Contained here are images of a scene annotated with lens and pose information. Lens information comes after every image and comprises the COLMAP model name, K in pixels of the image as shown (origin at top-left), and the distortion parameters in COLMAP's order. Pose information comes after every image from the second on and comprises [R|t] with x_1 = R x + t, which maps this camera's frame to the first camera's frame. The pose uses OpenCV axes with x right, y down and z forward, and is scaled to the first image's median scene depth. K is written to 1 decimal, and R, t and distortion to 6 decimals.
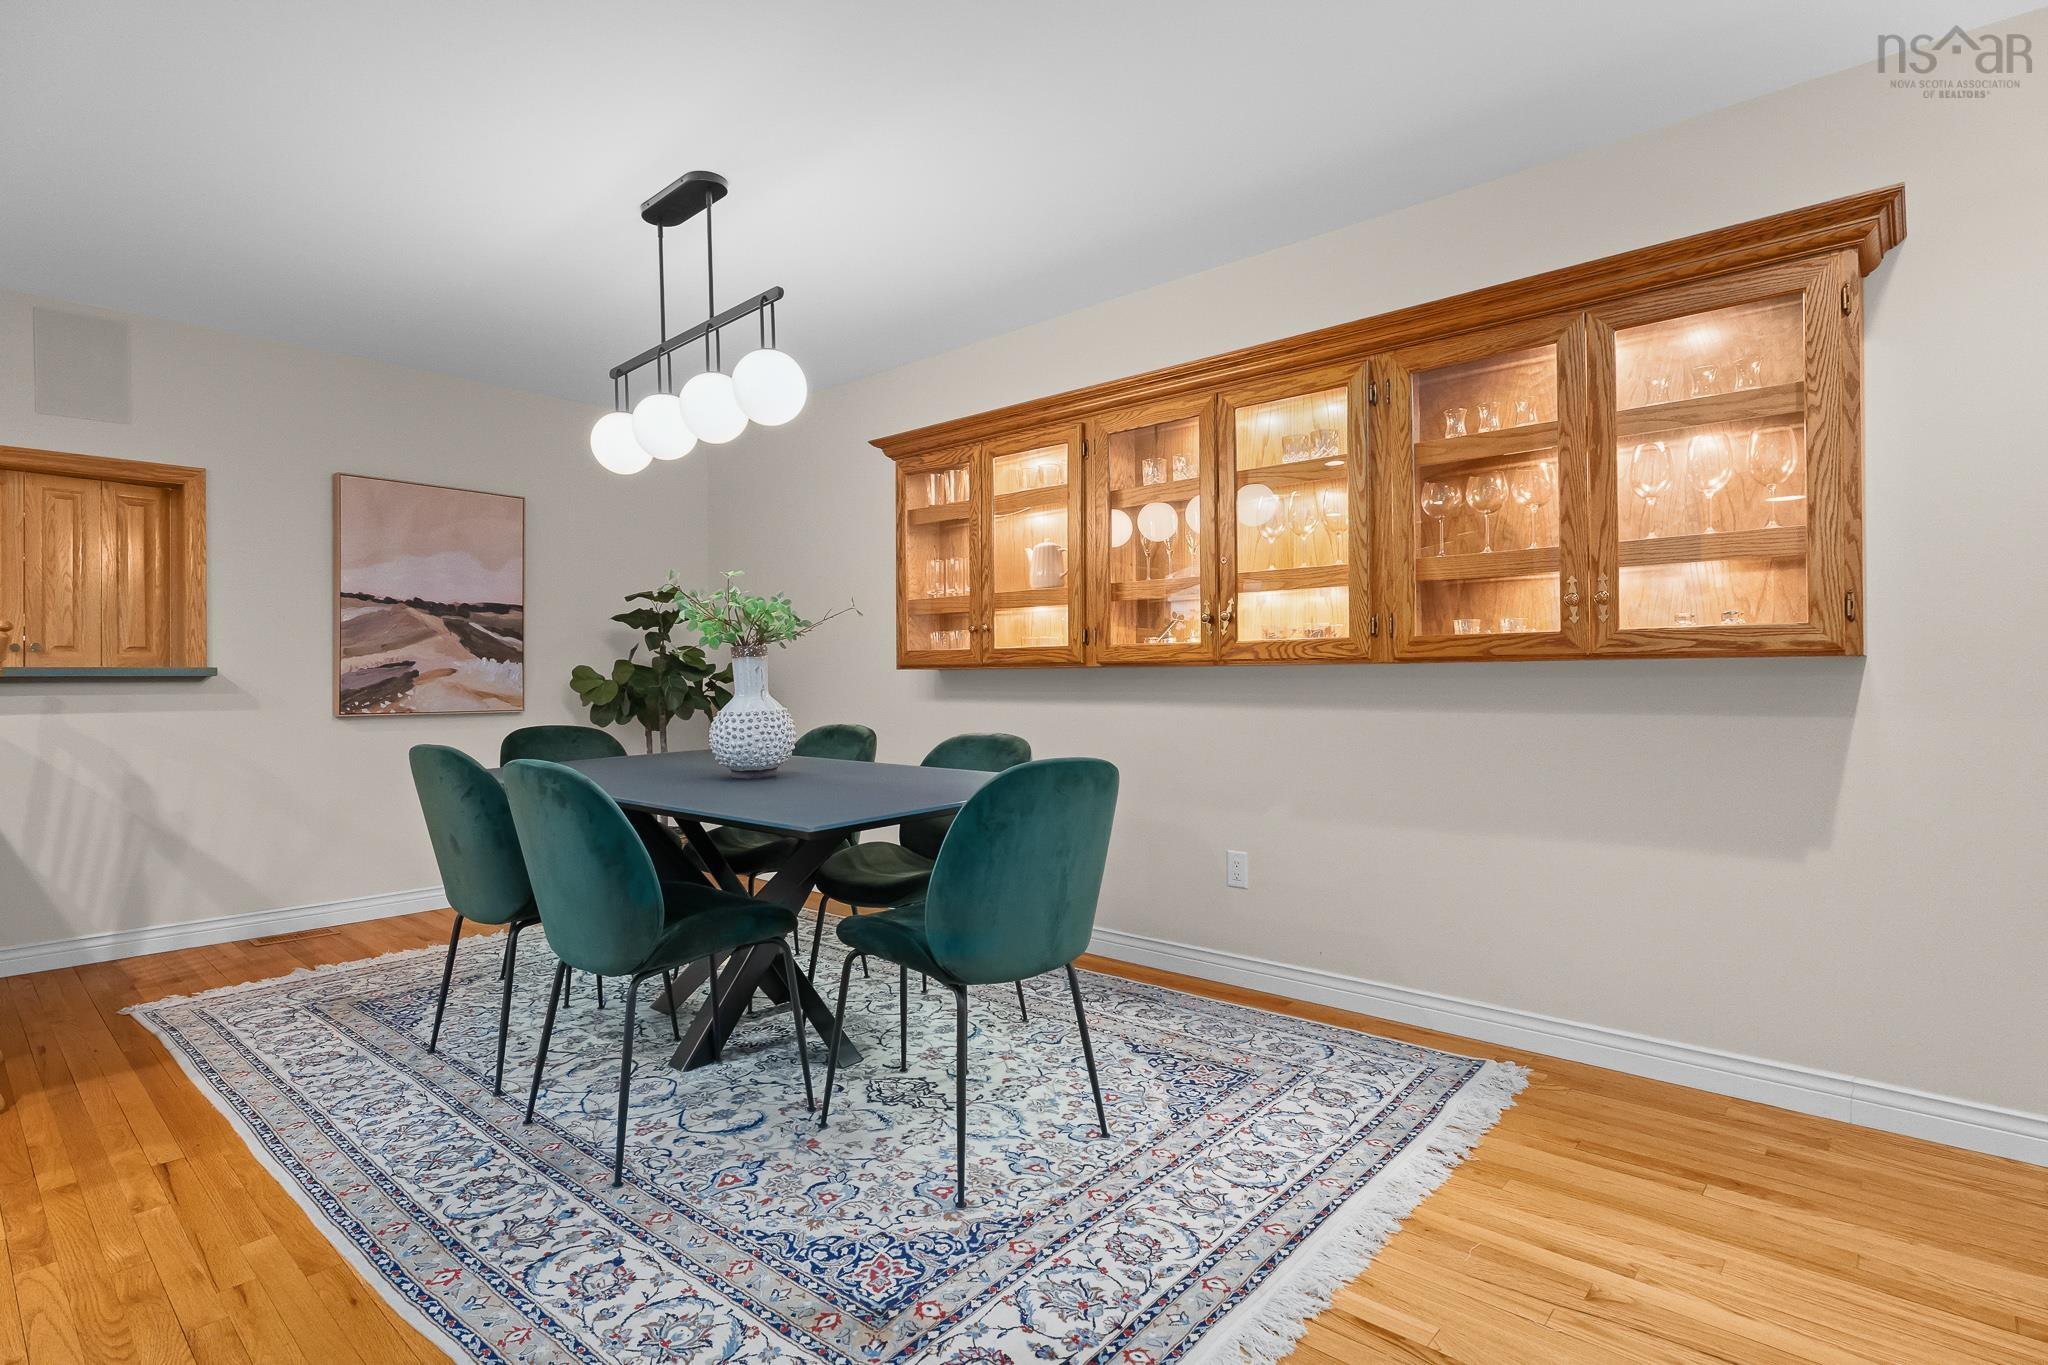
lens RADIAL K [[1000.7, 0, 1029.6], [0, 1000.7, 678.0], [0, 0, 1]] dist [-0.004447, -0.002553]
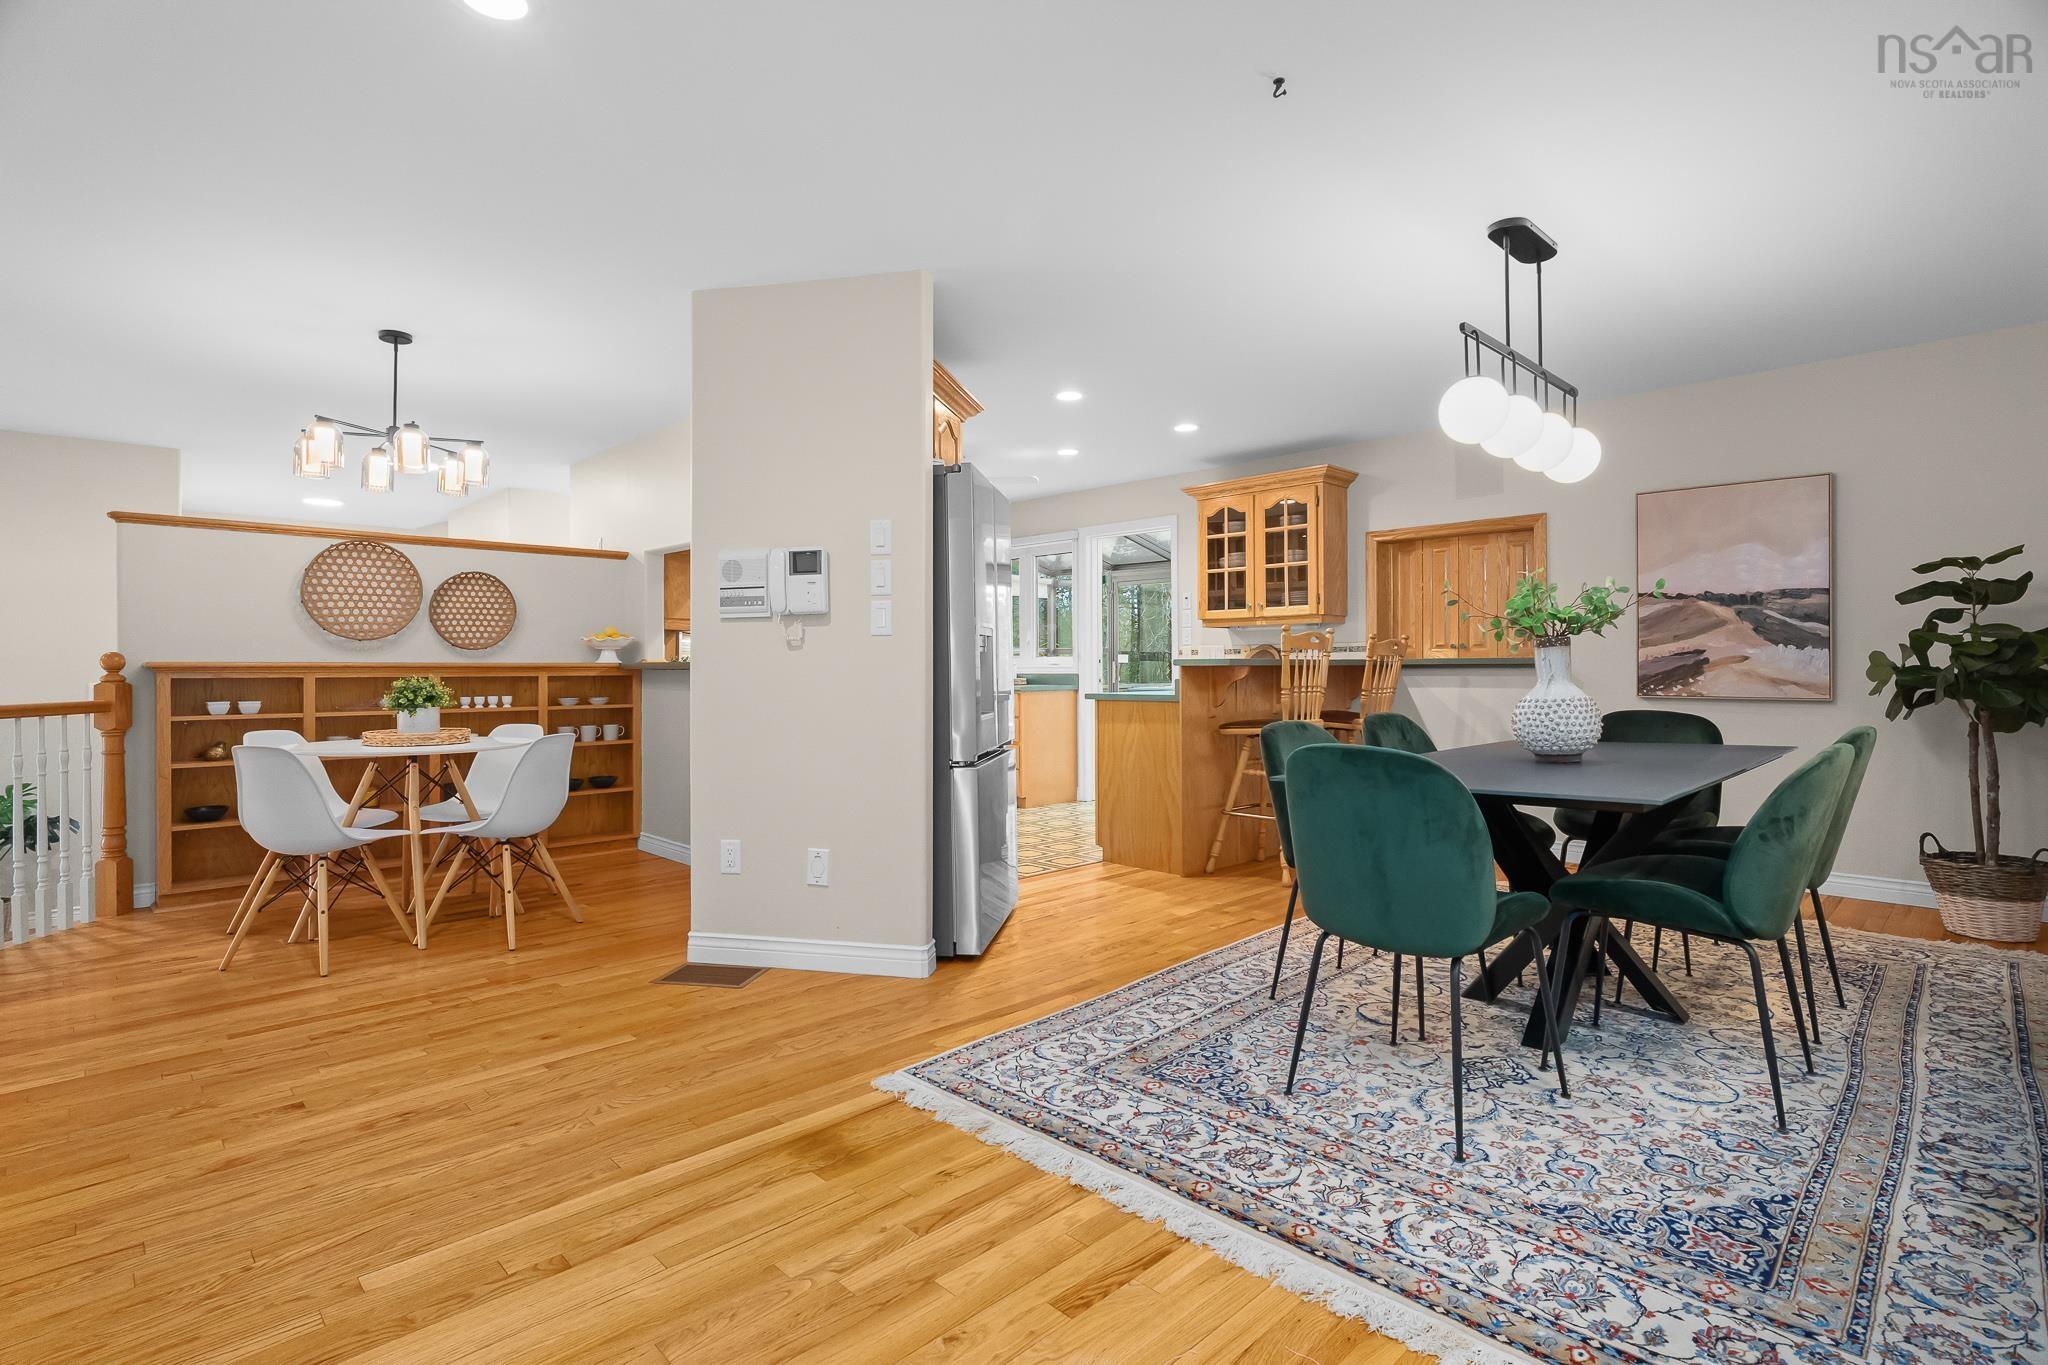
lens RADIAL K [[1000.7, 0, 1025.3], [0, 1000.7, 666.3], [0, 0, 1]] dist [-0.004447, -0.002553]
pose [[-0.068506, 0.003787, -0.997644, 0.804357], [0.002796, 0.999990, 0.003604, -0.006730], [0.997647, -0.002543, -0.068516, 0.511594]]
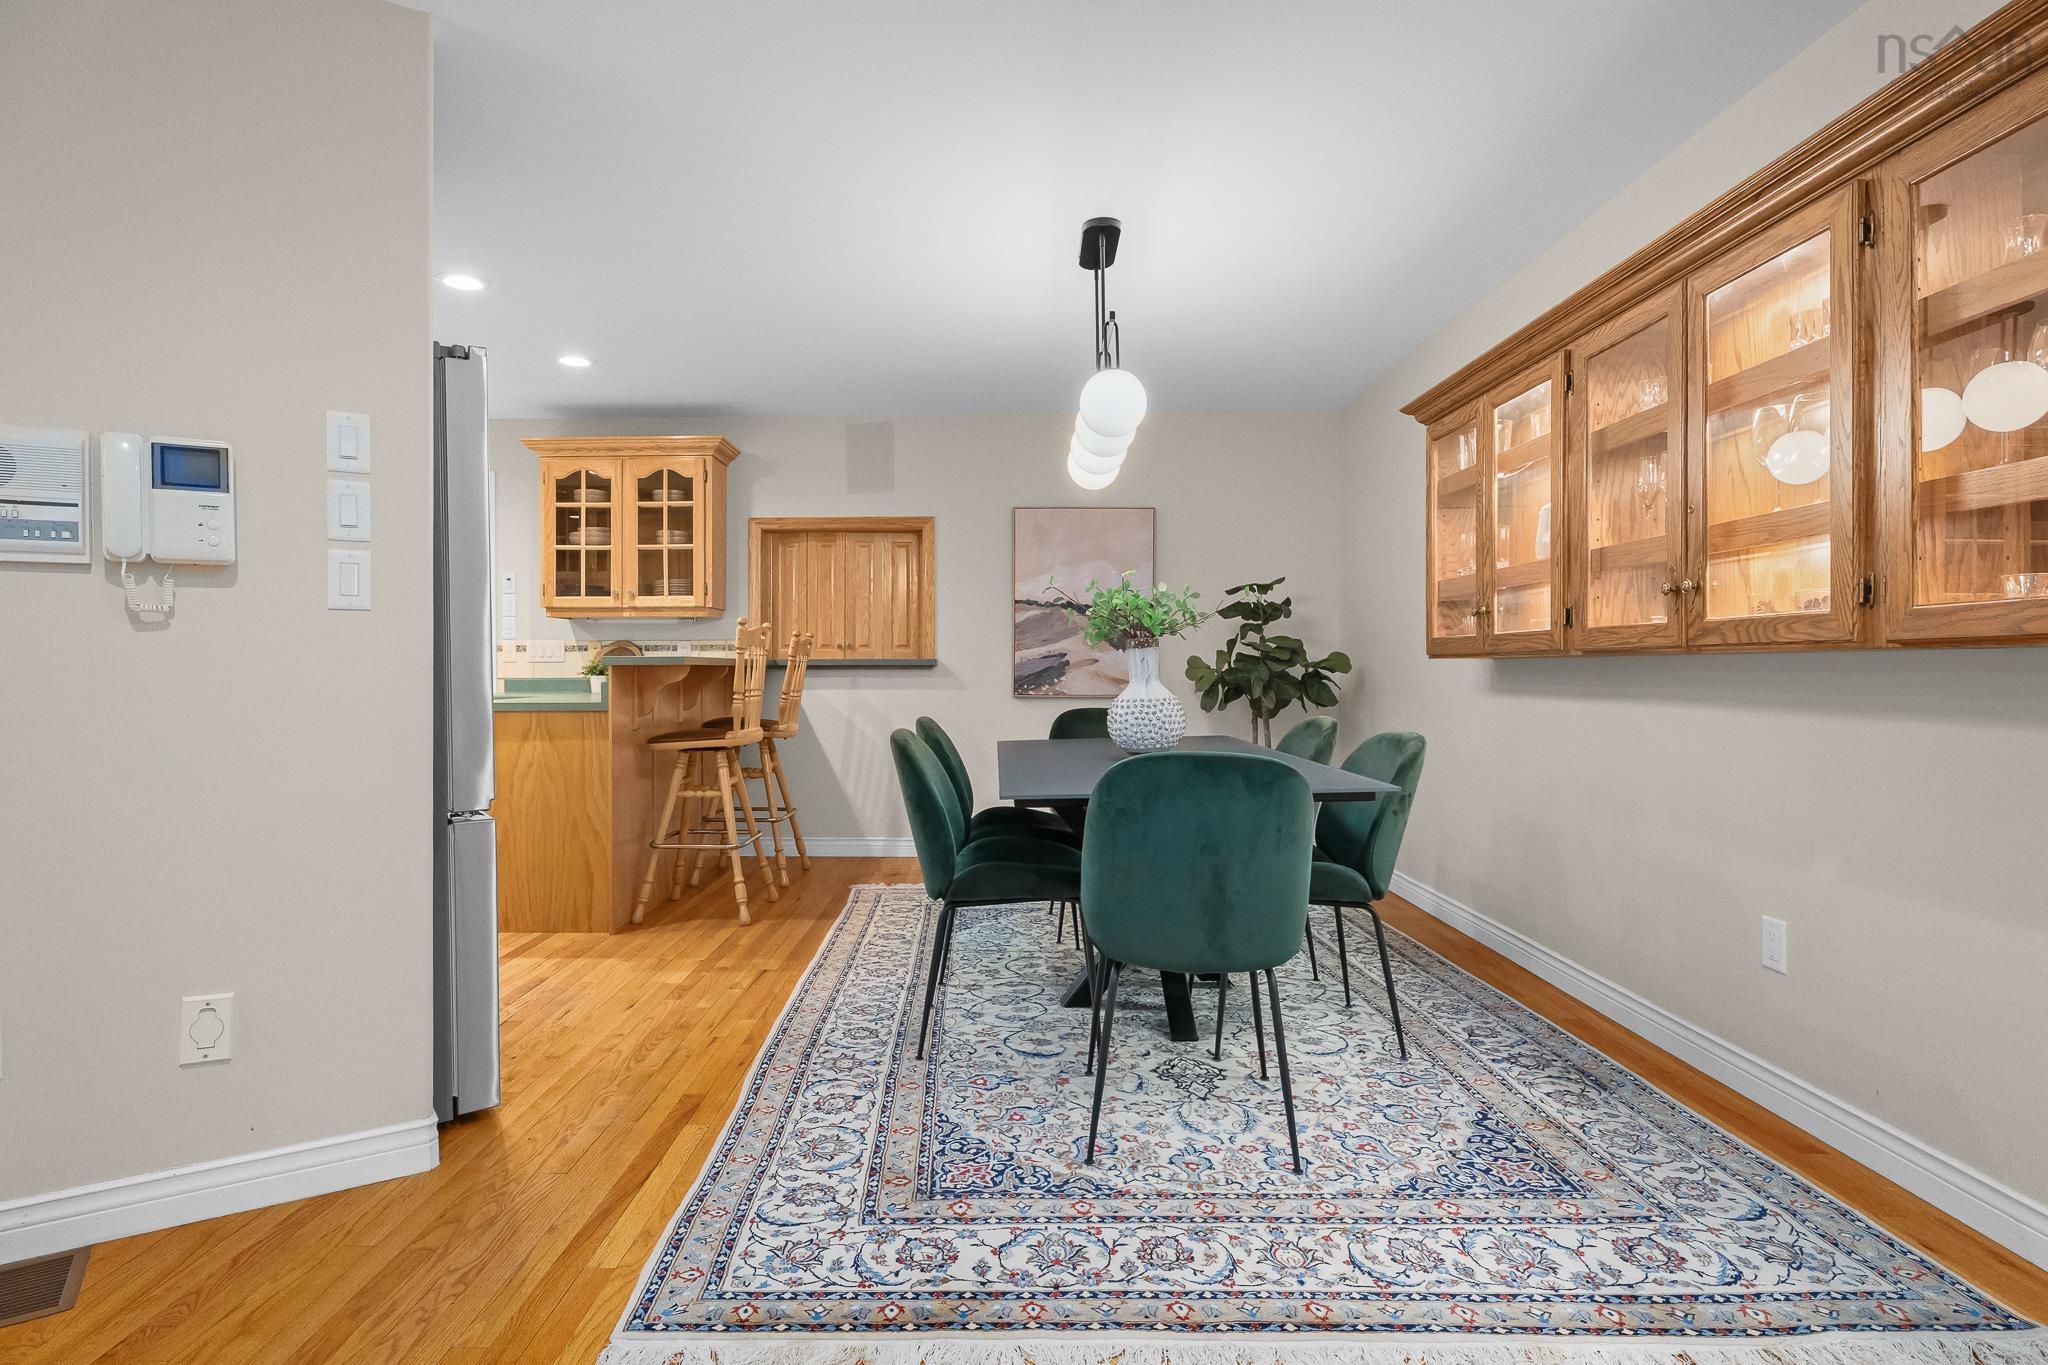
lens RADIAL K [[1062.1, 0, 989.4], [0, 1062.1, 677.3], [0, 0, 1]] dist [-0.008821, 0.004534]
pose [[0.648877, 0.011100, -0.760813, 0.484731], [-0.003346, 0.999926, 0.011735, -0.002658], [0.760886, -0.005069, 0.648865, 0.124129]]
